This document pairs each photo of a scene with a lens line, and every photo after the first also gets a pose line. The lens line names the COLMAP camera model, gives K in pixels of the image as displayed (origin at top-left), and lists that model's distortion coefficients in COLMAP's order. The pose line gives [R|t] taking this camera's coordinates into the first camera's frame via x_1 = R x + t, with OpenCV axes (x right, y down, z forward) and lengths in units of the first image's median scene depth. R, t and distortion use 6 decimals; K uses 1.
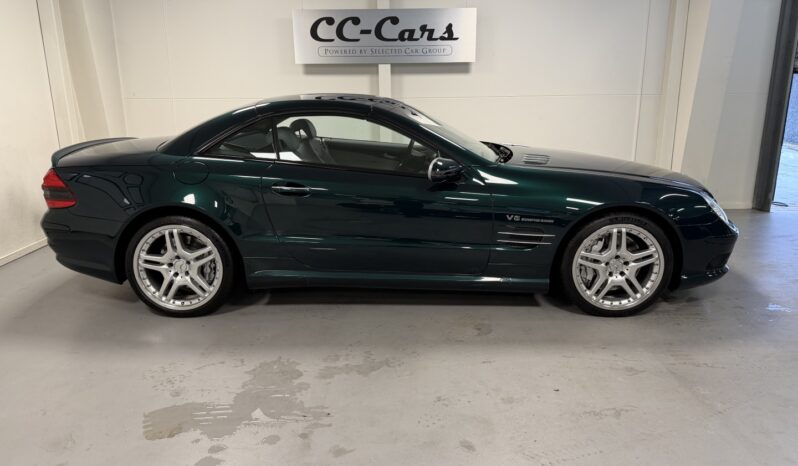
lens RADIAL K [[571.3, 0, 395.8], [0, 571.3, 231.4], [0, 0, 1]] dist [0.051752, -0.006702]
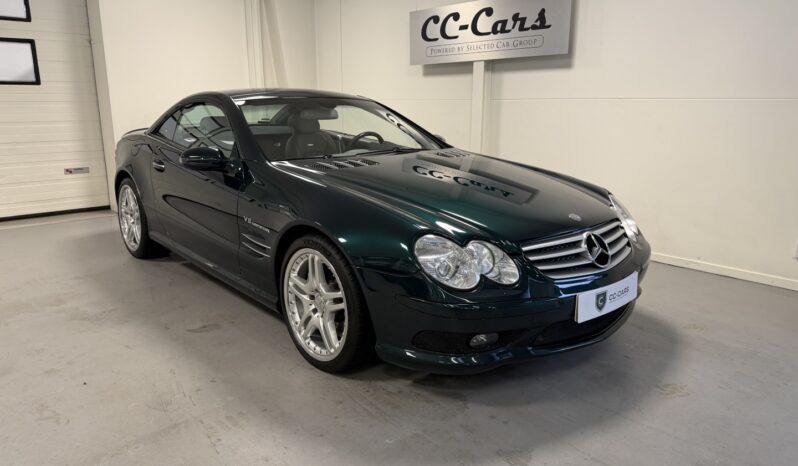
lens RADIAL K [[571.3, 0, 397.6], [0, 571.3, 232.1], [0, 0, 1]] dist [0.051752, -0.006702]
pose [[0.671387, 0.174176, -0.720349, 0.604057], [-0.186321, 0.980441, 0.063408, -0.063122], [0.717304, 0.091645, 0.690708, 0.315109]]
